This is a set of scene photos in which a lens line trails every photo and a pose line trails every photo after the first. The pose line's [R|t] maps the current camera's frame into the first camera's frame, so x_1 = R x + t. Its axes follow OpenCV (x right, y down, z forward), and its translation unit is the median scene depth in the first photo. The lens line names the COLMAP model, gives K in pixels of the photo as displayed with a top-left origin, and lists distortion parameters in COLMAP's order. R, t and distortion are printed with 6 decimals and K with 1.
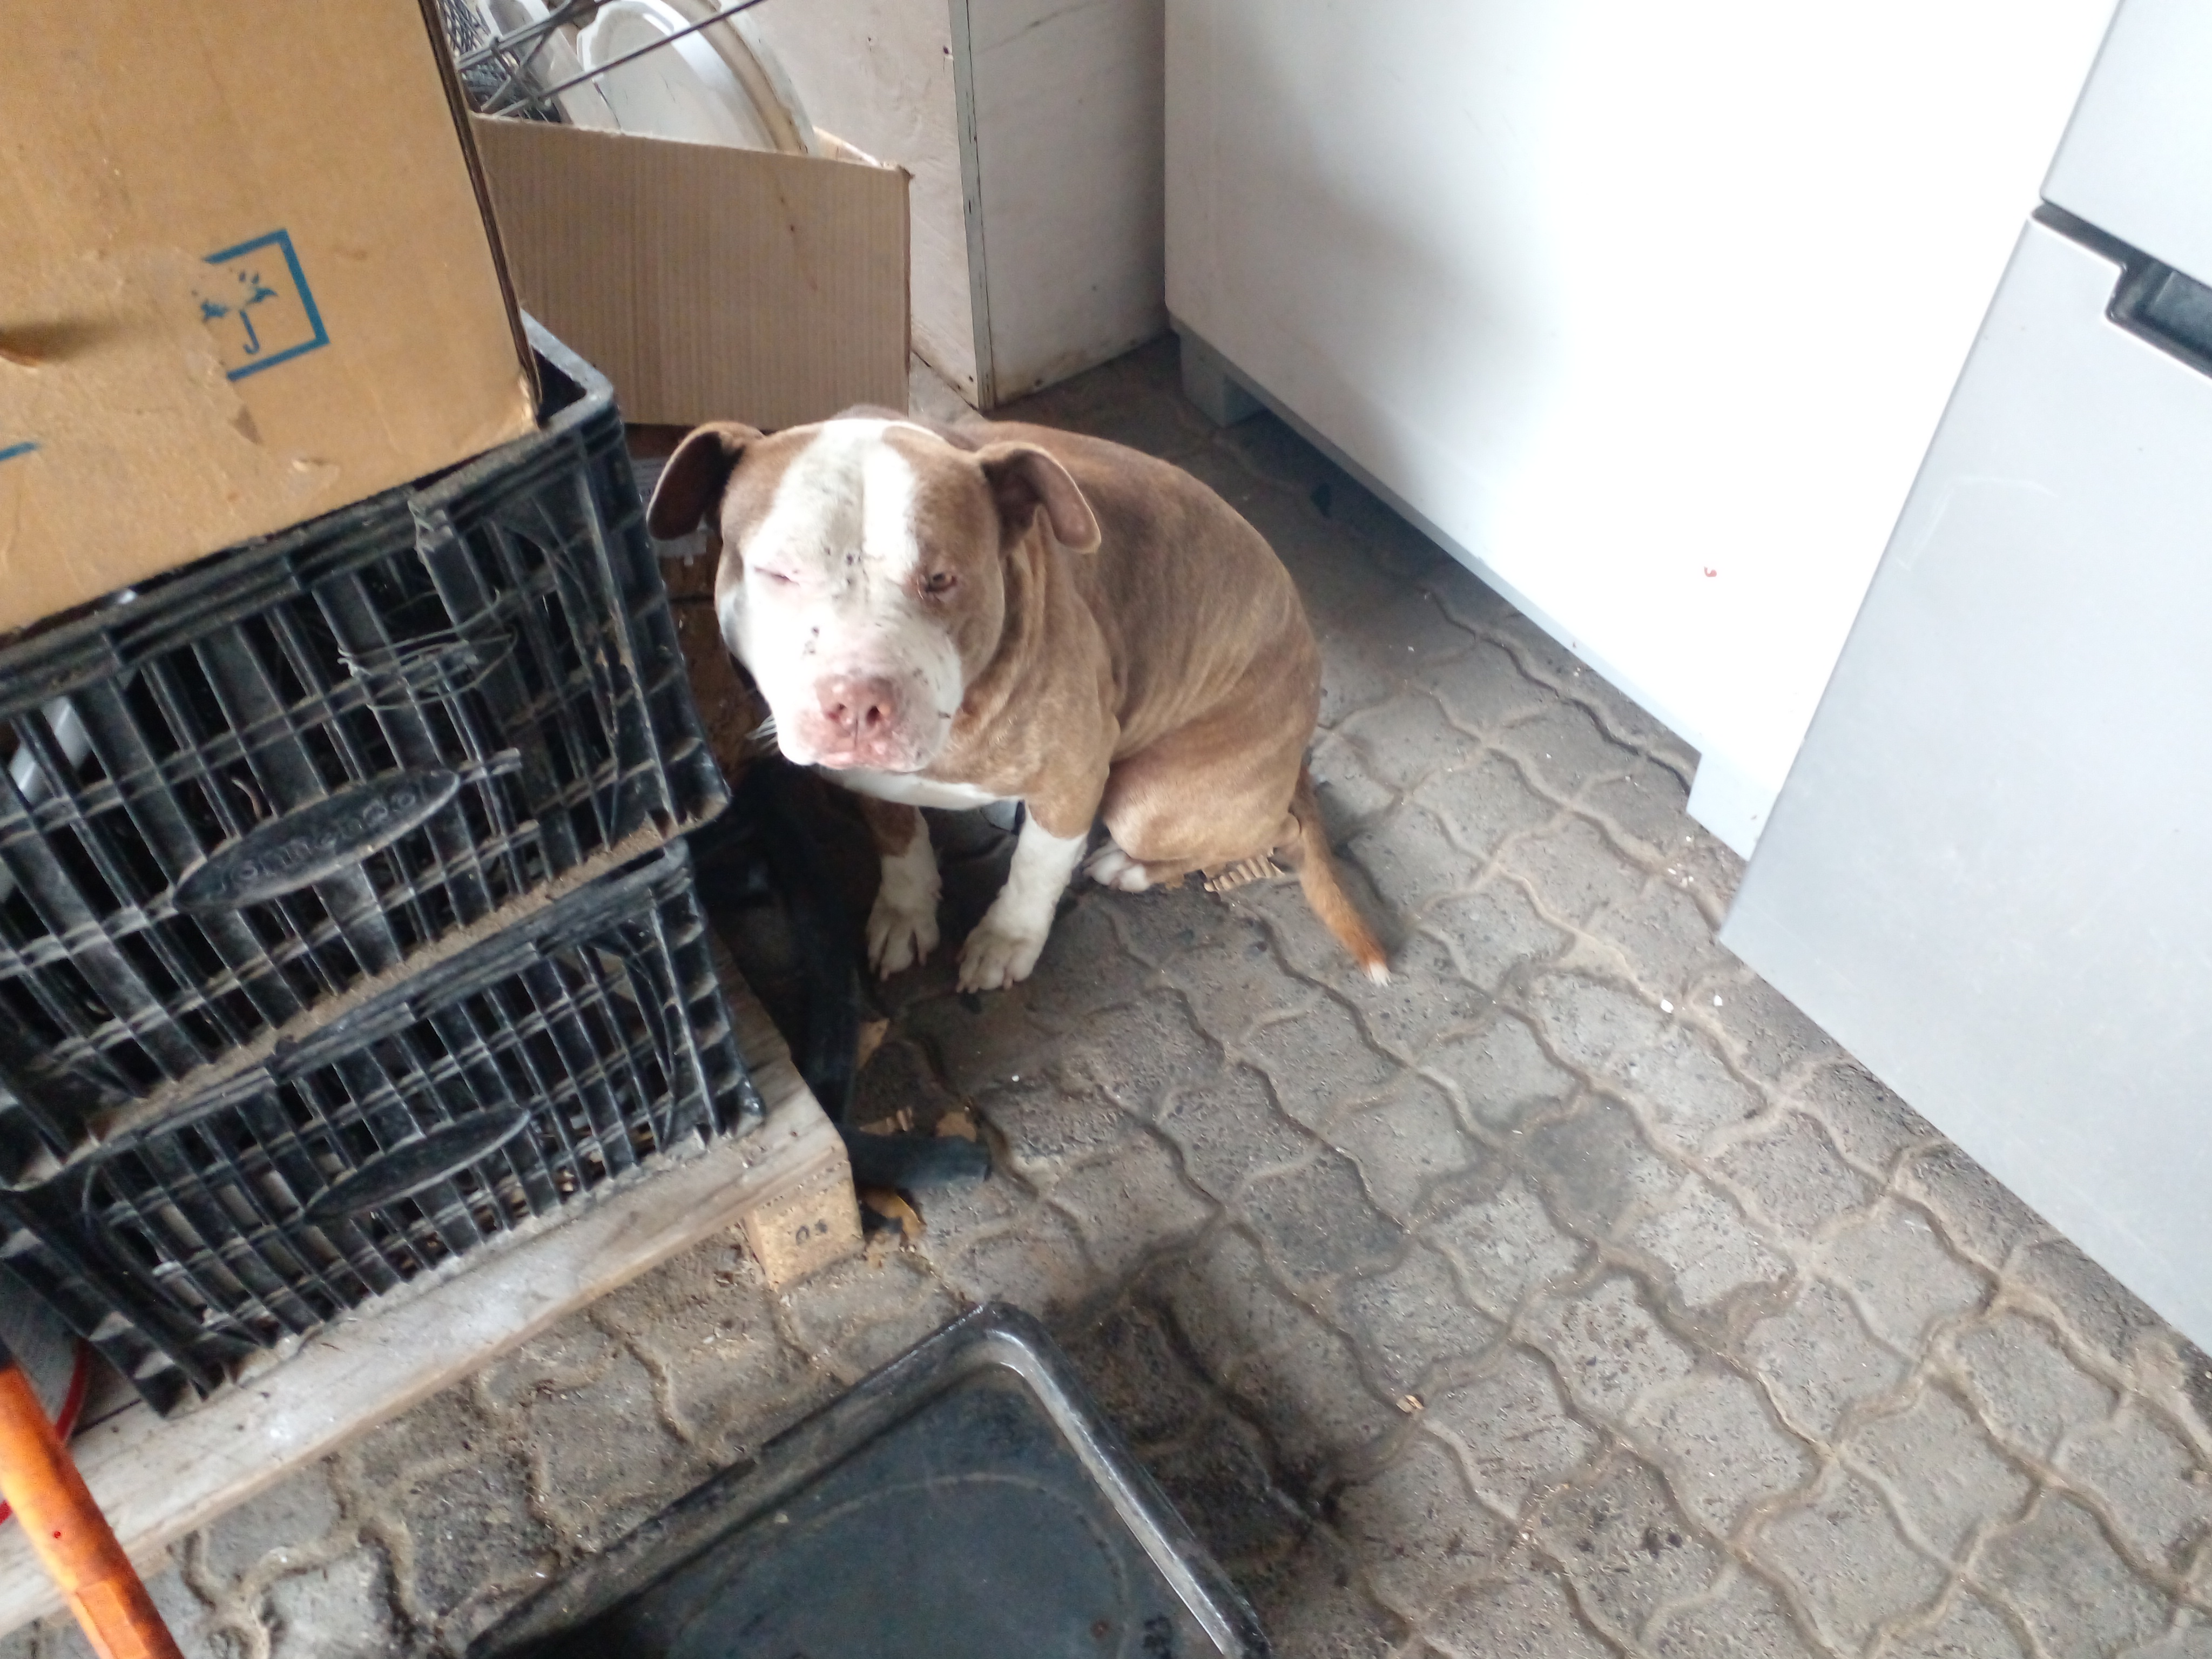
lens RADIAL K [[1799.4, 0, 1117.9], [0, 1799.4, 867.1], [0, 0, 1]] dist [0.049434, -0.094616]
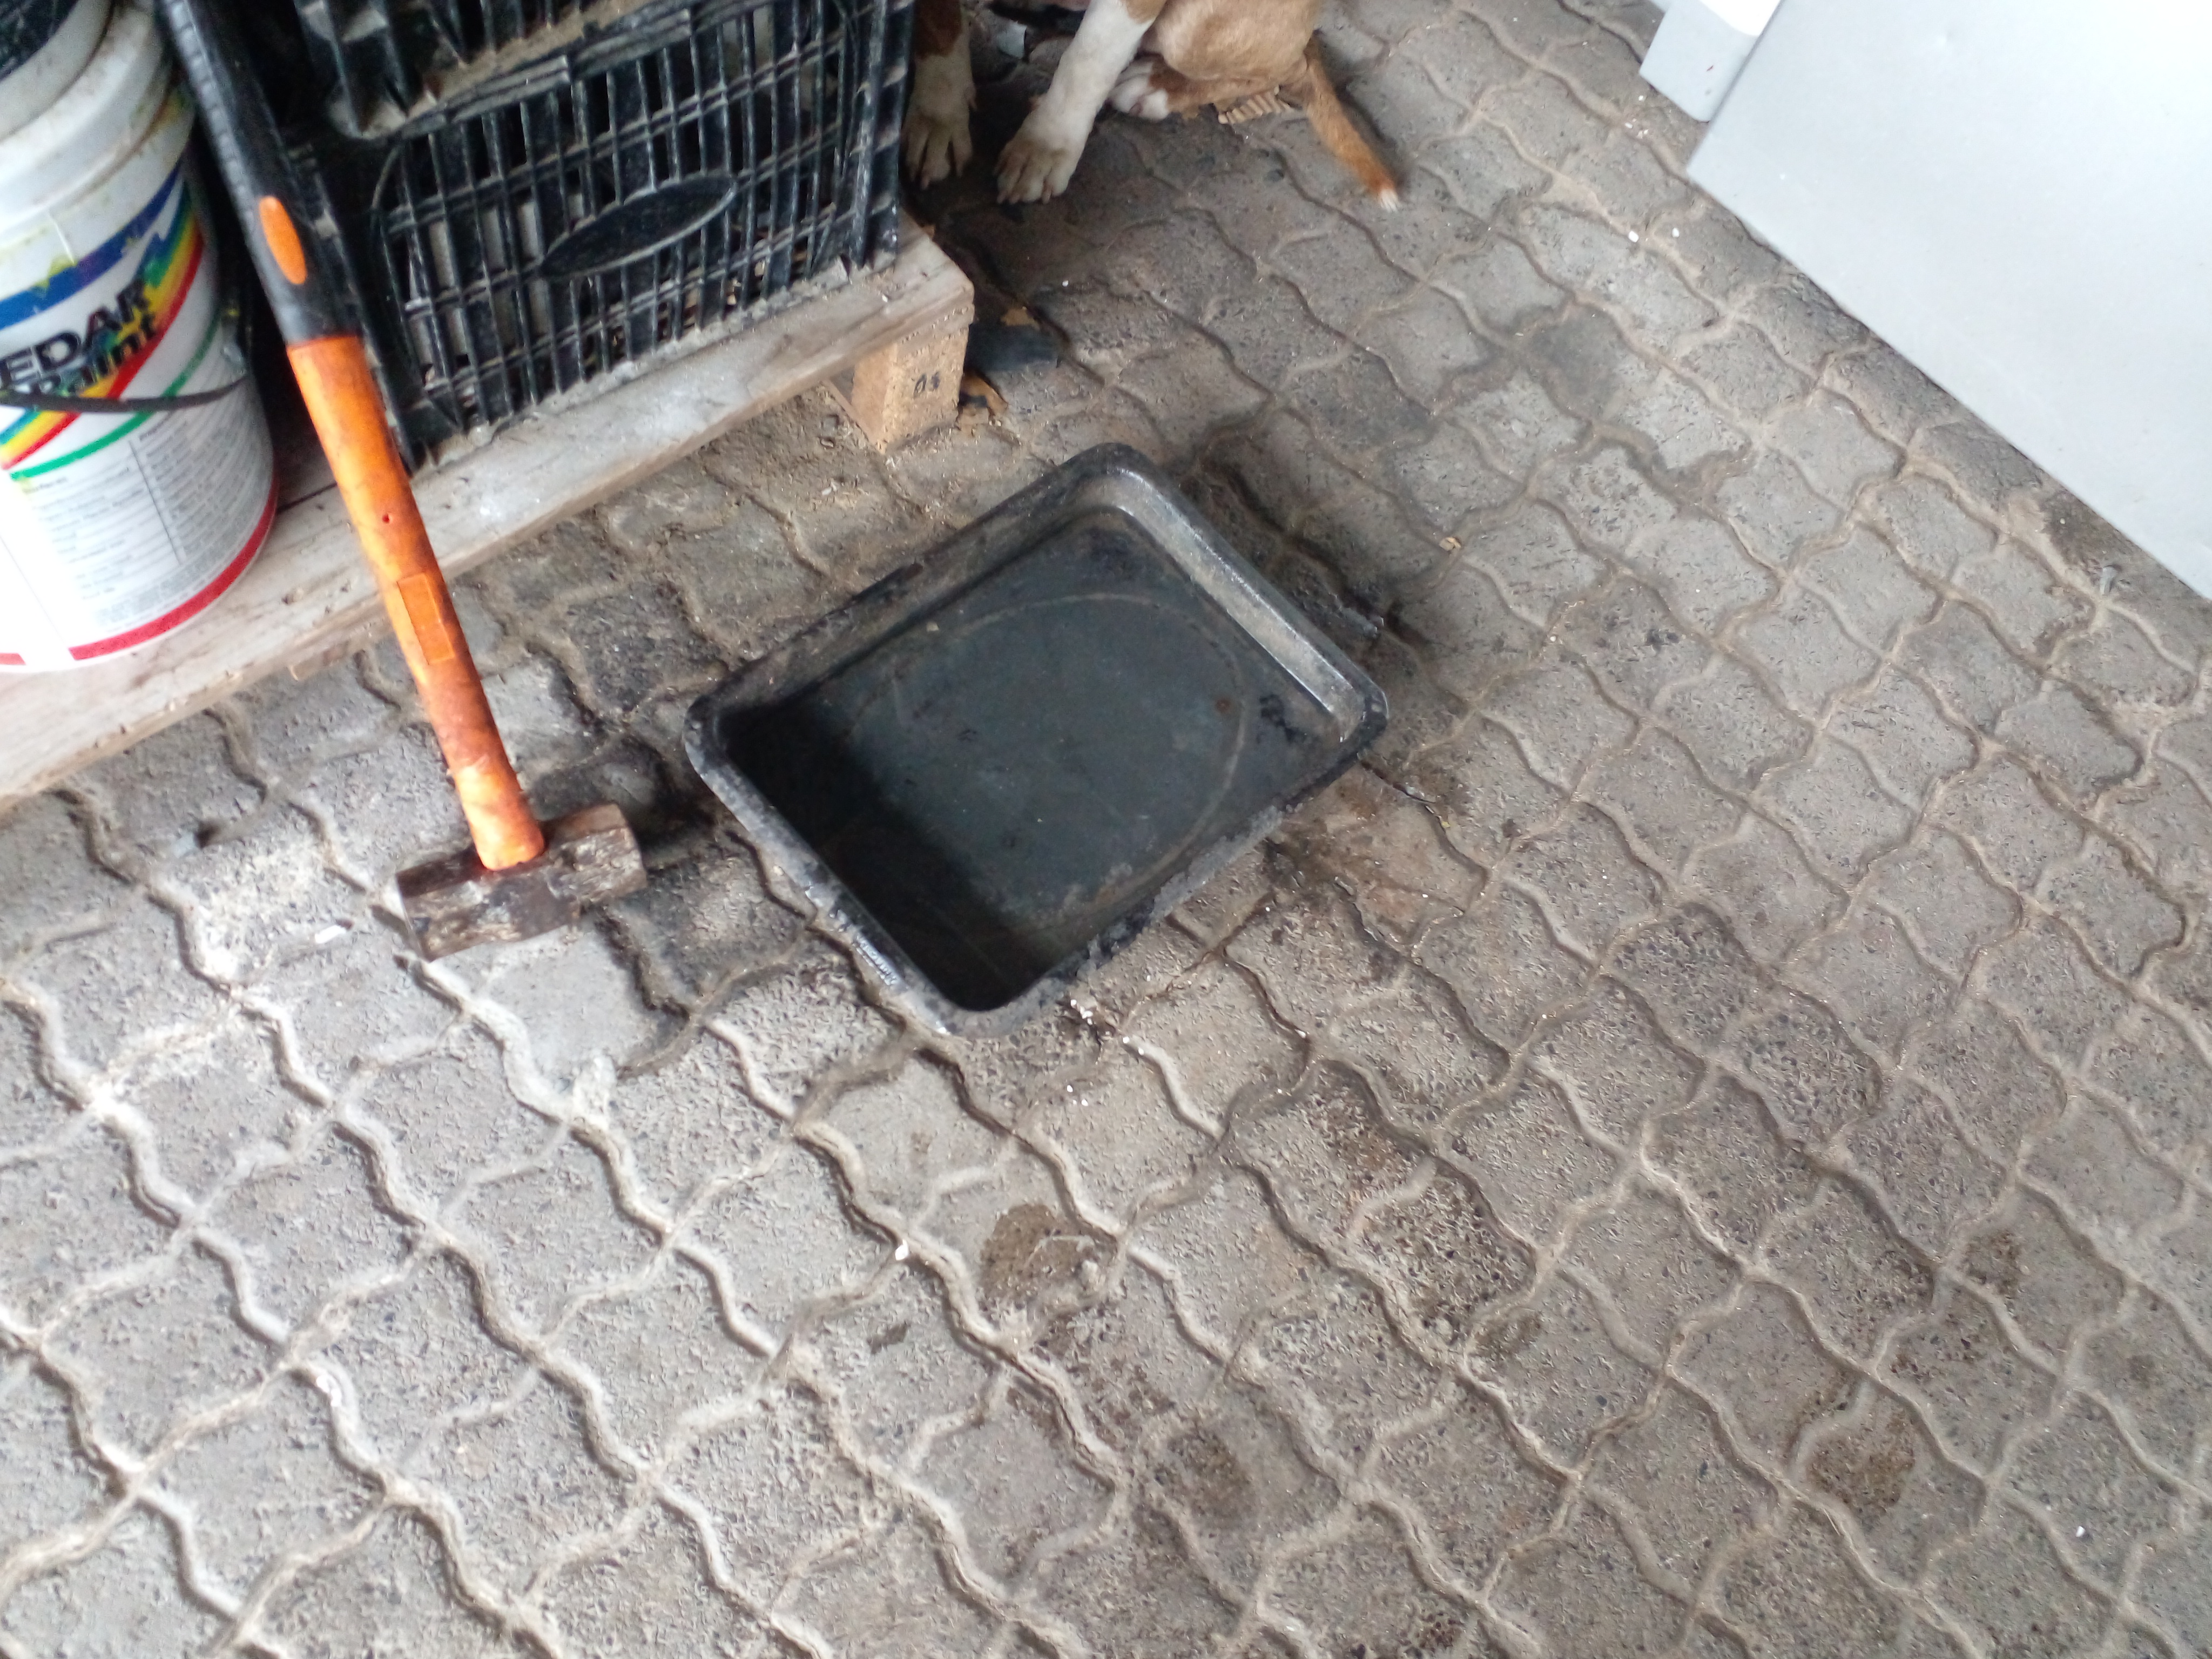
lens RADIAL K [[1799.4, 0, 1111.8], [0, 1799.4, 848.4], [0, 0, 1]] dist [0.049434, -0.094616]
pose [[0.977531, -0.031238, 0.208462, -0.297960], [-0.015602, 0.975522, 0.219346, 0.237315], [-0.210211, -0.217670, 0.953116, -0.096349]]
